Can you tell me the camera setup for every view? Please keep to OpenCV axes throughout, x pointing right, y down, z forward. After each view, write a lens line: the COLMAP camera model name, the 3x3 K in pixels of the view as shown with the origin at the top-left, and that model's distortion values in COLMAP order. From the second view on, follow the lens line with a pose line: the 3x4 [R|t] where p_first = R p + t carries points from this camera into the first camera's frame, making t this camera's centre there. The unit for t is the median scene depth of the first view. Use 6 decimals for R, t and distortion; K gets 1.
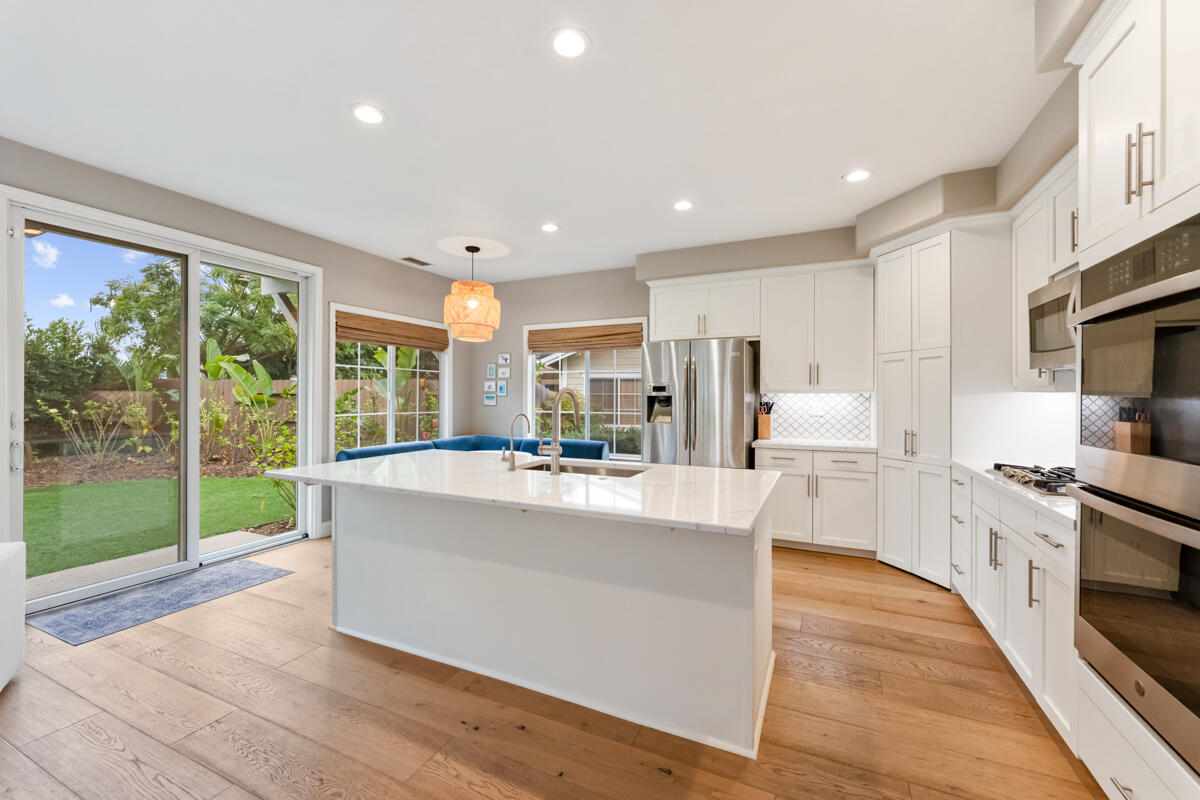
lens RADIAL K [[481.1, 0, 600.9], [0, 481.1, 400.0], [0, 0, 1]] dist [0.004249, -0.001757]
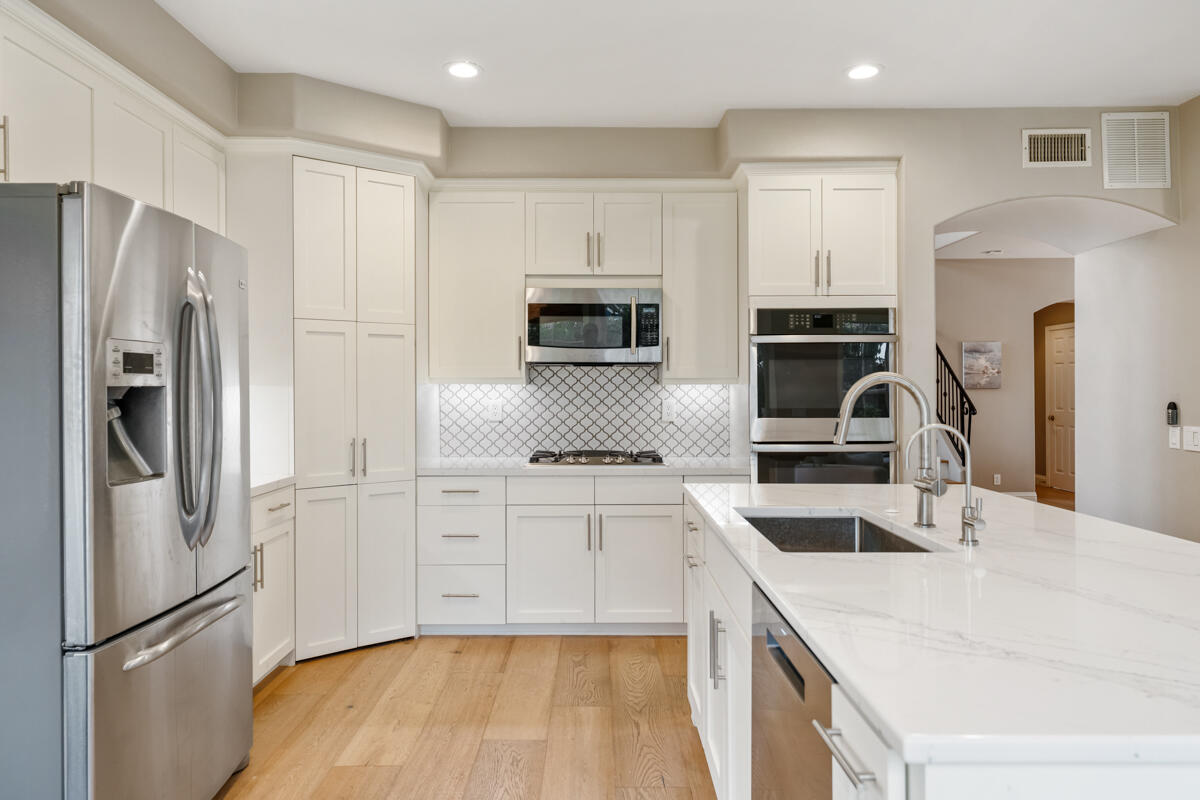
lens RADIAL K [[799.0, 0, 598.6], [0, 799.0, 388.1], [0, 0, 1]] dist [0.004409, 0.000772]
pose [[-0.420770, -0.000155, 0.907167, -0.405548], [0.008843, 0.999952, 0.004272, -0.007501], [-0.907124, 0.009820, -0.420748, 0.899145]]
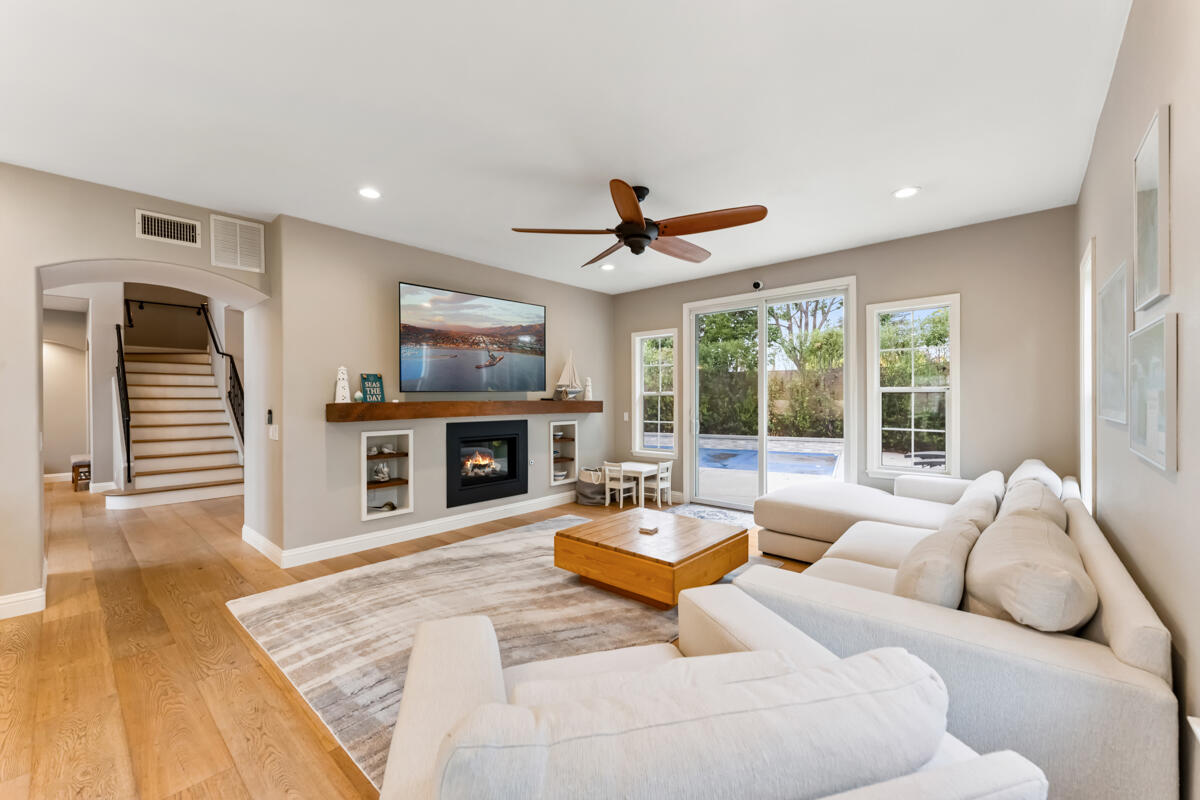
lens RADIAL K [[481.1, 0, 594.9], [0, 481.1, 398.3], [0, 0, 1]] dist [0.004249, -0.001757]
pose [[-0.954484, 0.001829, 0.298256, -0.668349], [0.003707, 0.999977, 0.005731, -0.004928], [-0.298239, 0.006575, -0.954469, 0.575987]]
